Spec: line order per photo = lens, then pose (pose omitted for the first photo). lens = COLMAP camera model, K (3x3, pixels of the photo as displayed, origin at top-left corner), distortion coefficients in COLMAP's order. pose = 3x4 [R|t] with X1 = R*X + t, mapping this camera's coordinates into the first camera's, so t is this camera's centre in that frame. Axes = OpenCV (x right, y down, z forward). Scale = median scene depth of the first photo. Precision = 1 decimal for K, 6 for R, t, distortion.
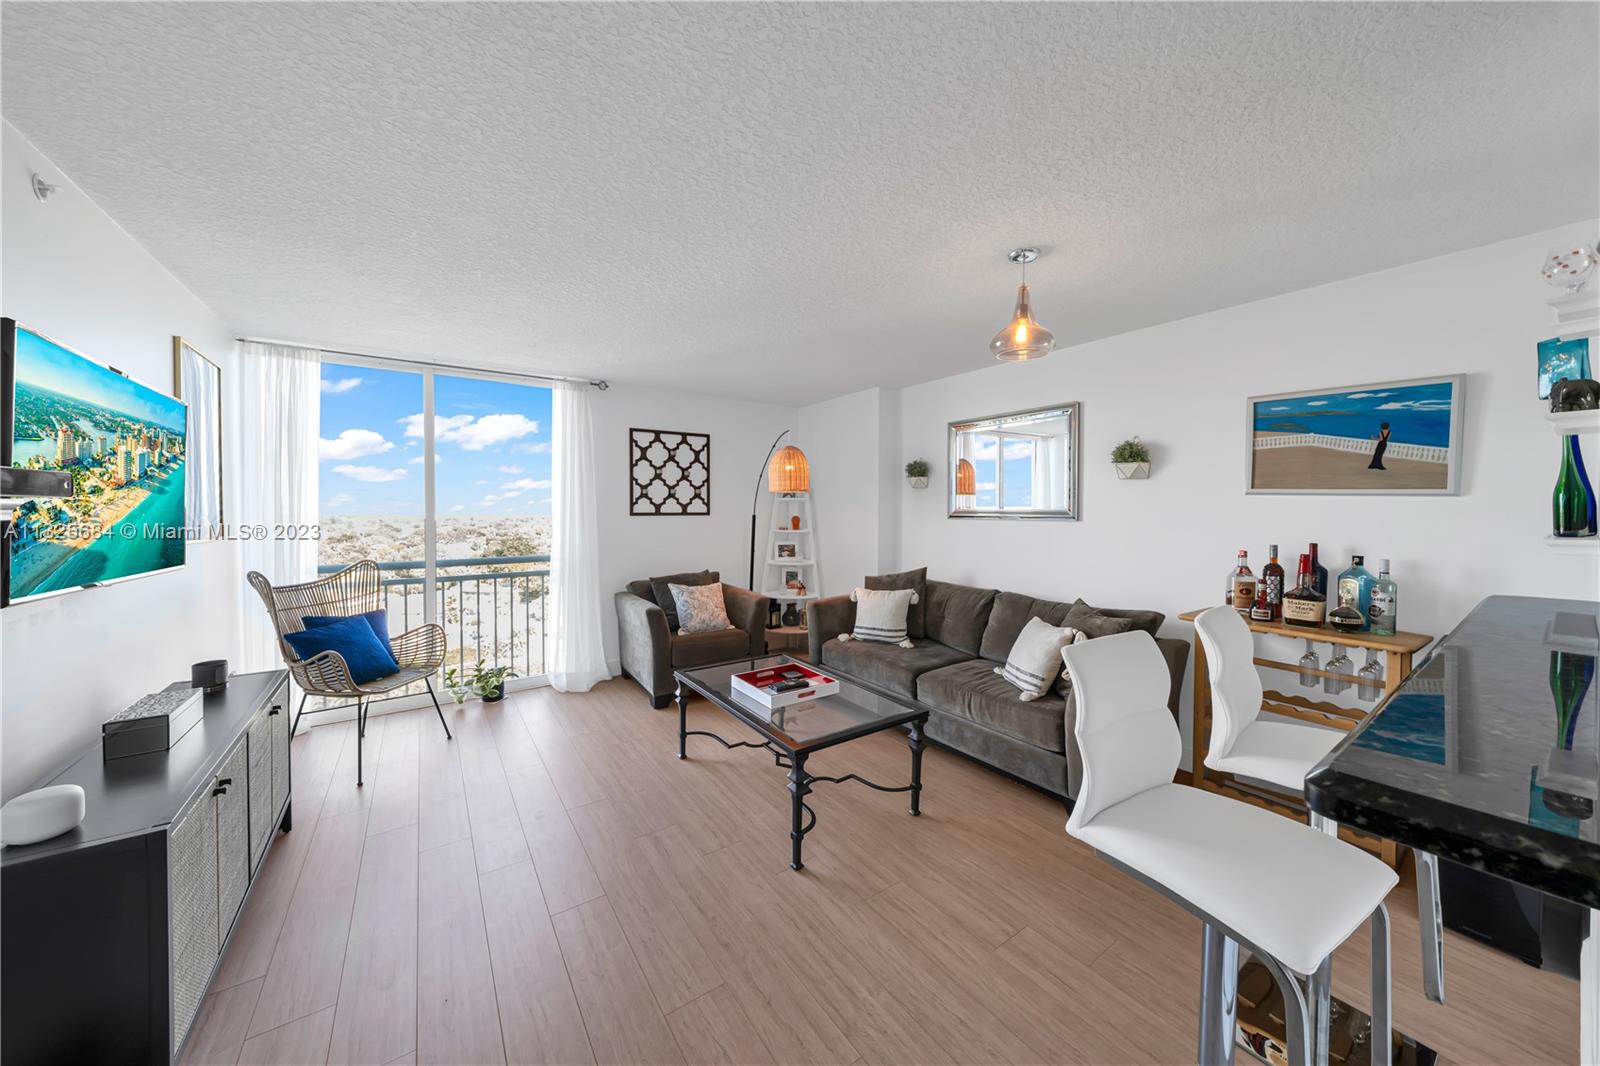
lens RADIAL K [[587.9, 0, 794.5], [0, 587.9, 515.0], [0, 0, 1]] dist [-0.000317, 0.000086]
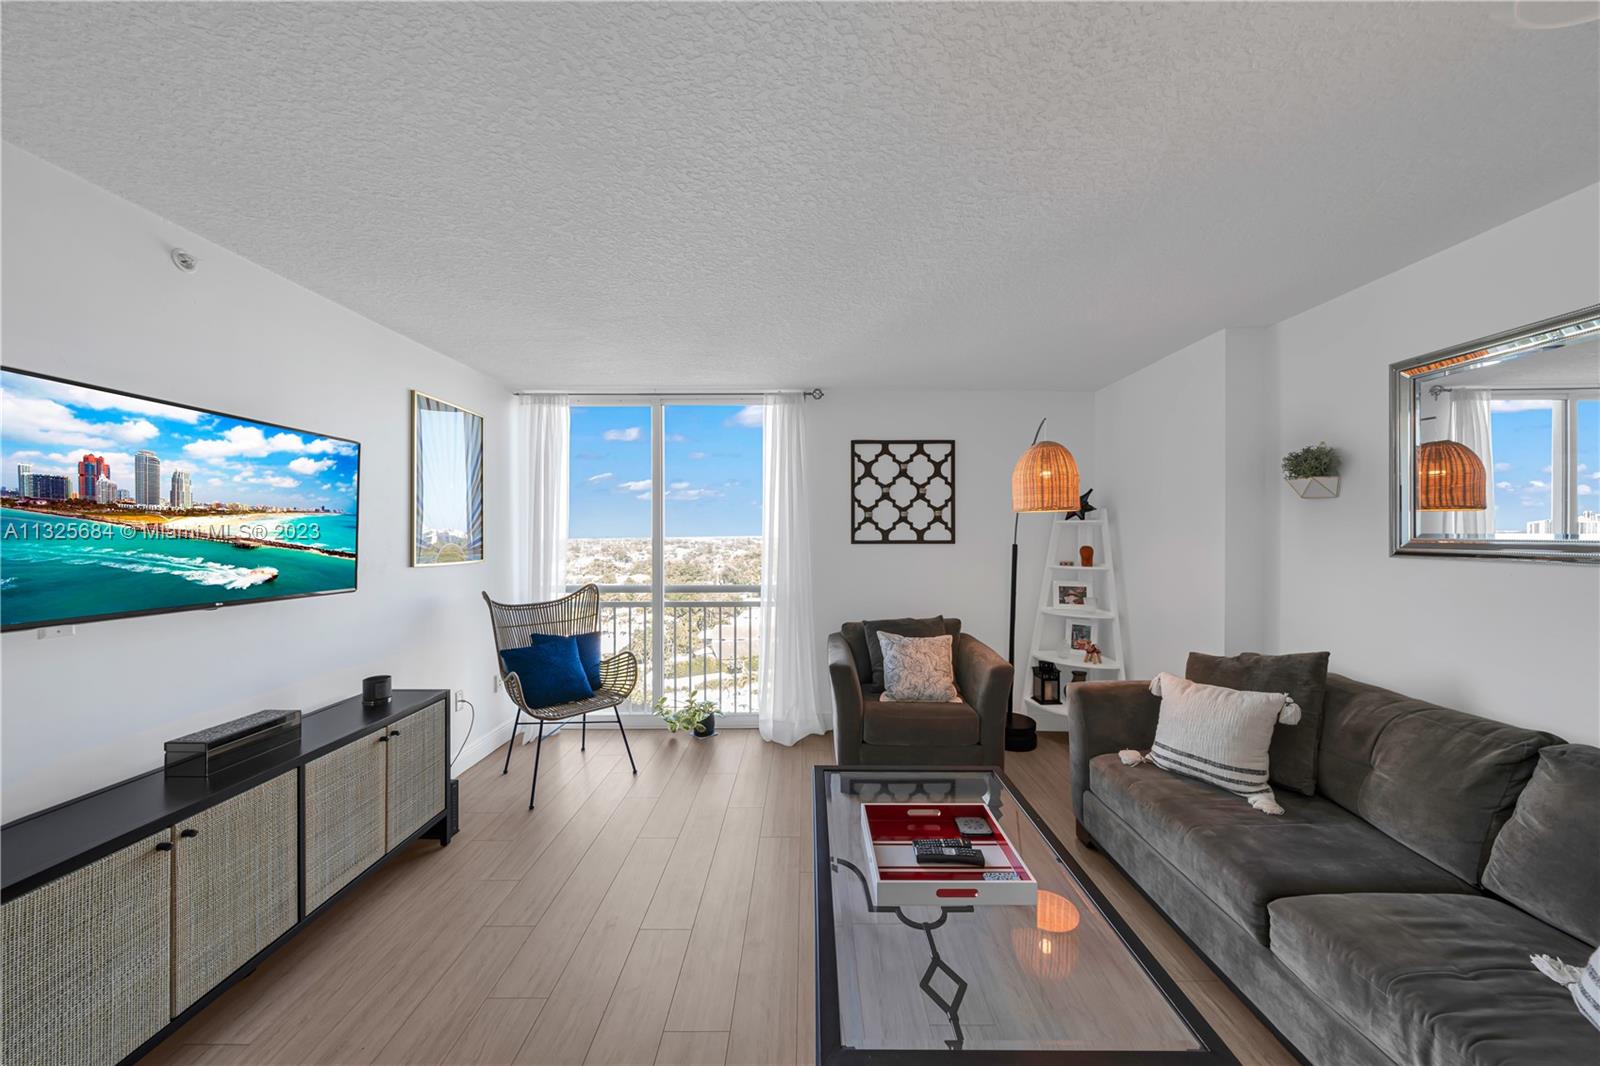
lens RADIAL K [[554.8, 0, 782.5], [0, 554.8, 533.3], [0, 0, 1]] dist [-0.001206, -0.000203]
pose [[0.810162, -0.001027, -0.586205, 0.119130], [-0.005130, 0.999948, -0.008842, -0.006934], [0.586184, 0.010171, 0.810114, 0.322707]]
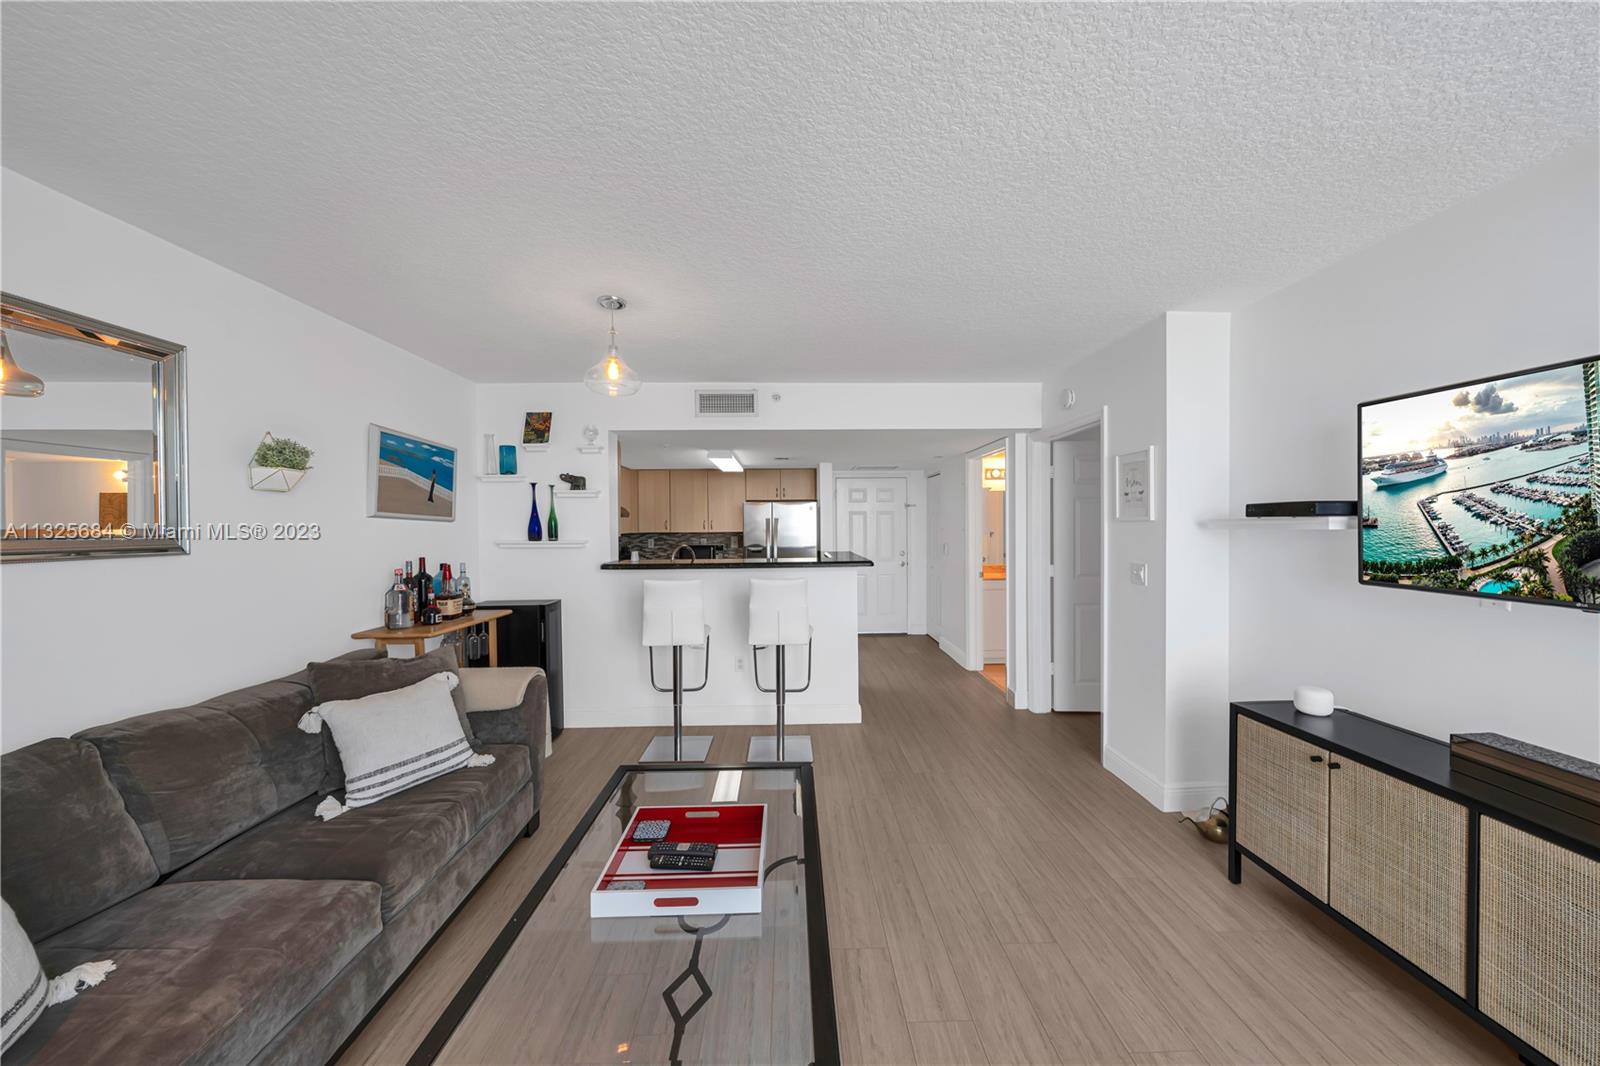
lens RADIAL K [[529.4, 0, 838.9], [0, 529.4, 530.7], [0, 0, 1]] dist [-0.001444, 0.000120]
pose [[-0.872745, 0.000838, 0.488175, -0.248407], [0.011982, 0.999734, 0.019706, -0.011591], [-0.488029, 0.023047, -0.872523, 0.913652]]
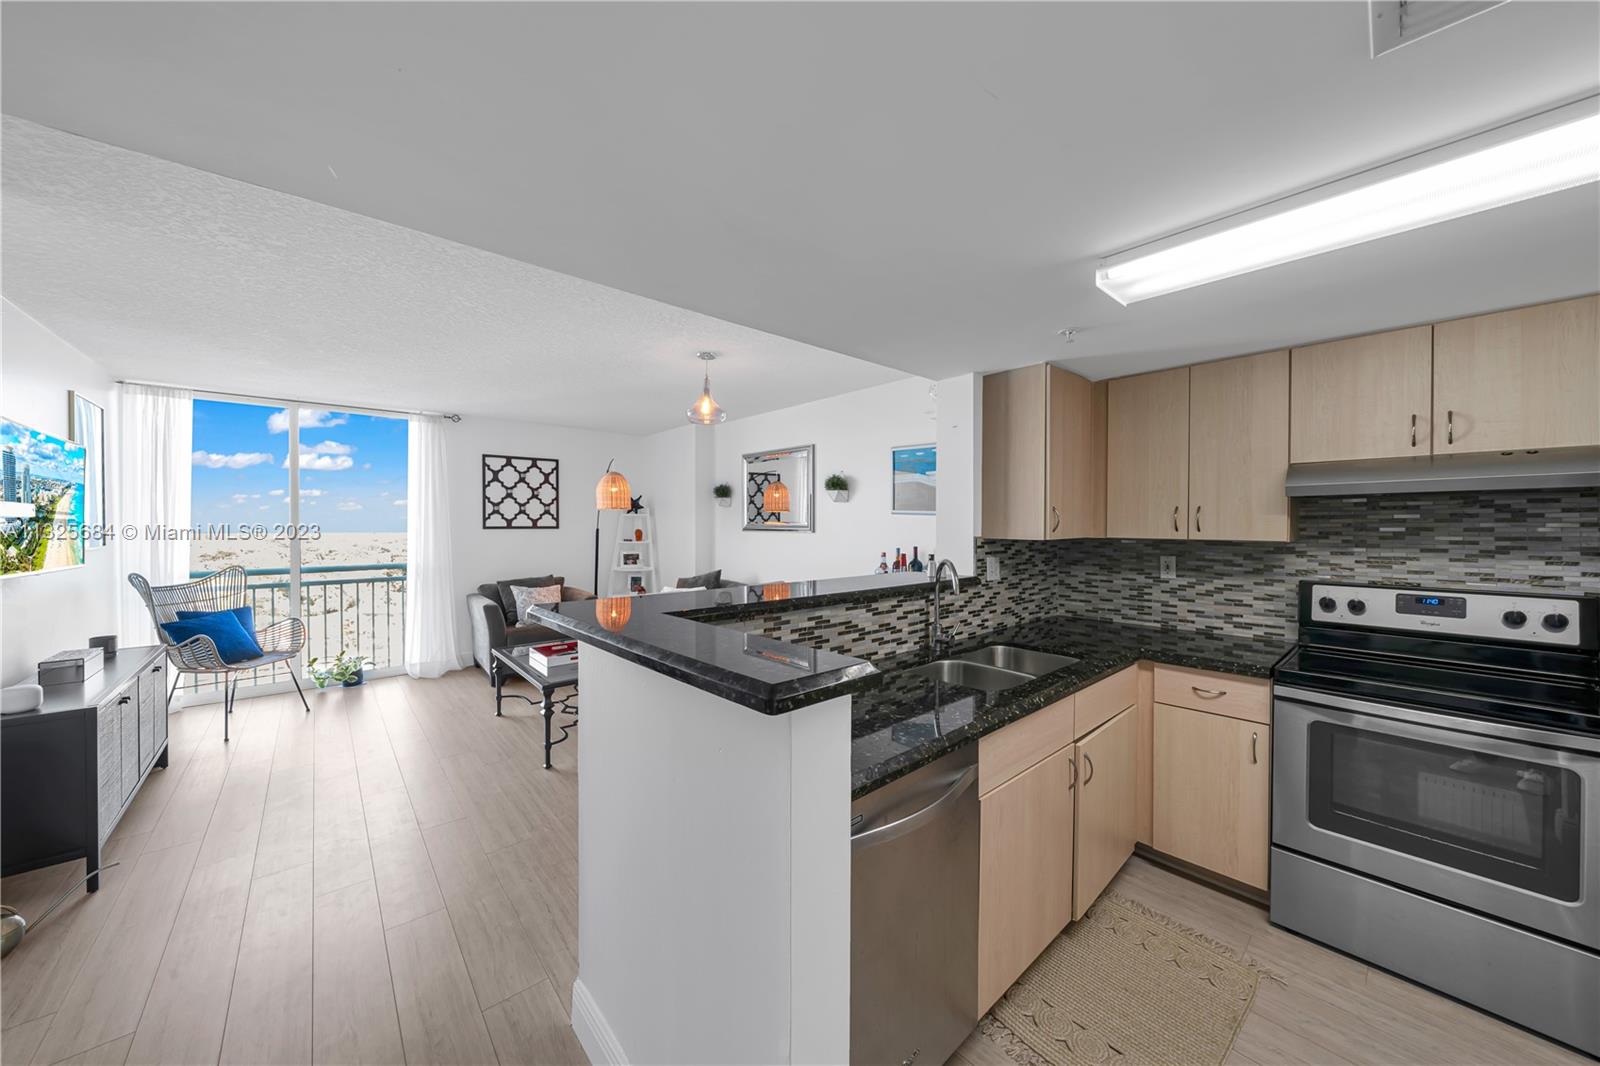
lens RADIAL K [[616.5, 0, 795.4], [0, 616.5, 526.5], [0, 0, 1]] dist [0.005076, 0.000150]
pose [[0.996706, -0.001391, 0.081085, 0.264960], [0.001701, 0.999992, -0.003753, 0.001848], [-0.081079, 0.003878, 0.996700, -0.303222]]
